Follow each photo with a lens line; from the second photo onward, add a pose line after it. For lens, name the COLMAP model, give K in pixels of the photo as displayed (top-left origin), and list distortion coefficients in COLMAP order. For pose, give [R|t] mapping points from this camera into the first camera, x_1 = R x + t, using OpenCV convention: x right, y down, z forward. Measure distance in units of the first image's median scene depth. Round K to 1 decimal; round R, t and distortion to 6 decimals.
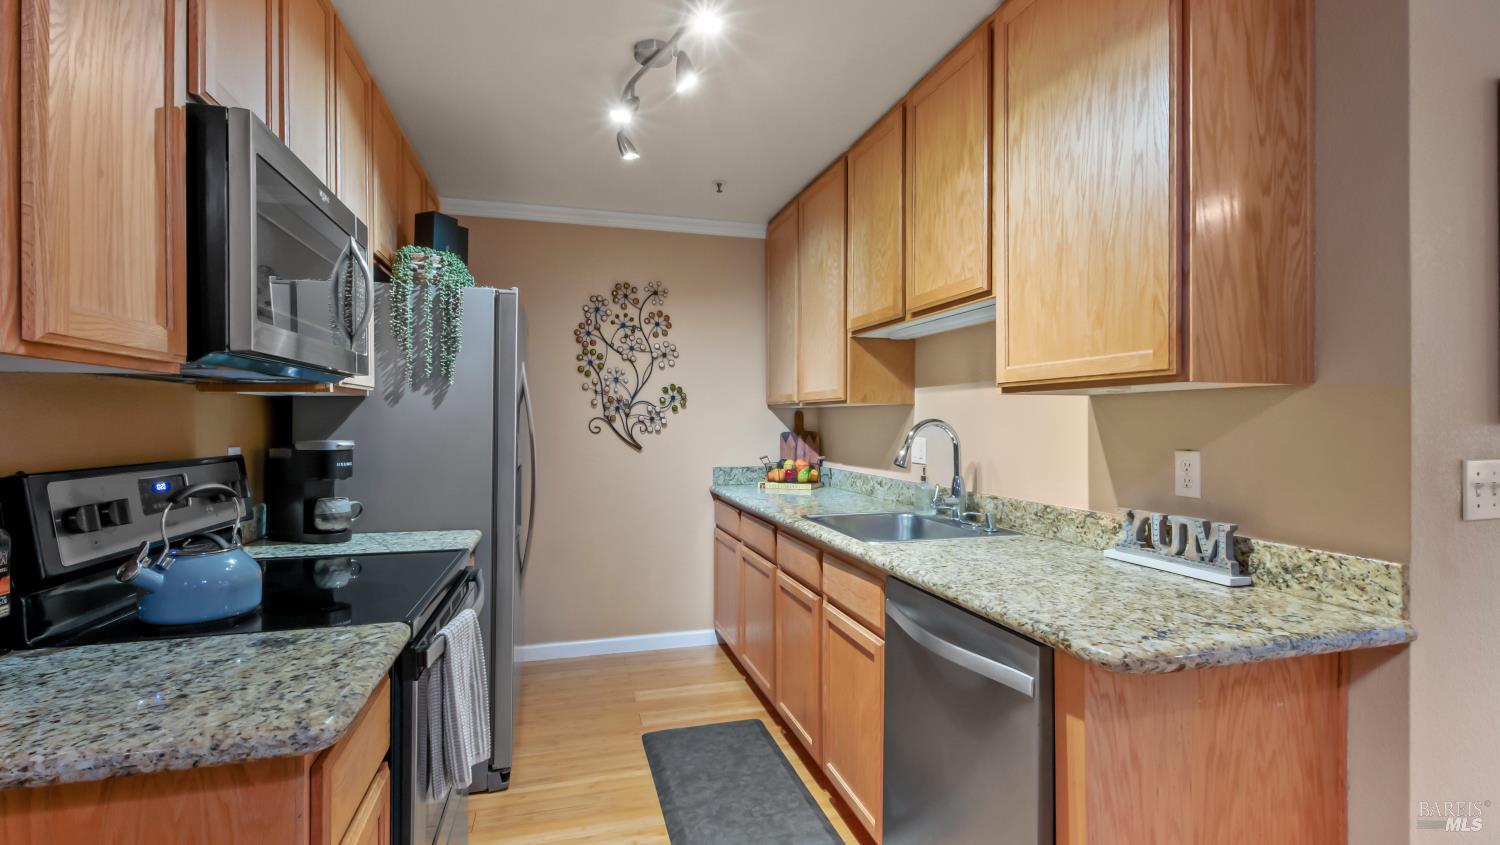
lens RADIAL K [[695.4, 0, 765.9], [0, 695.4, 411.9], [0, 0, 1]] dist [0.023453, -0.000227]
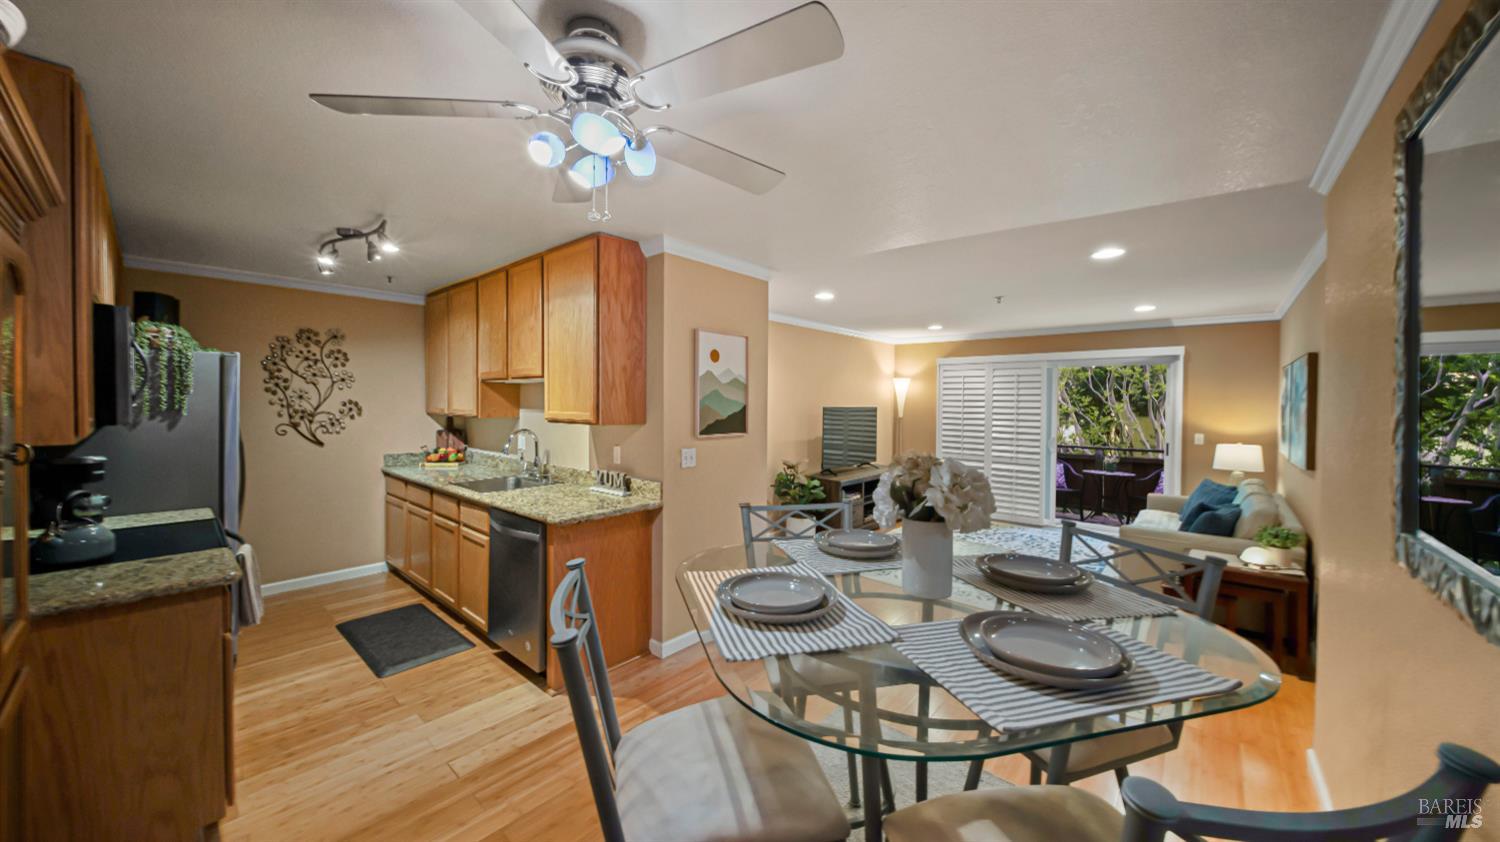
lens RADIAL K [[512.6, 0, 740.1], [0, 512.6, 409.8], [0, 0, 1]] dist [0.002617, -0.000195]
pose [[0.852103, -0.003213, 0.523365, -0.000282], [-0.010694, 0.999665, 0.023549, -0.054799], [-0.523266, -0.025663, 0.851783, -0.362048]]
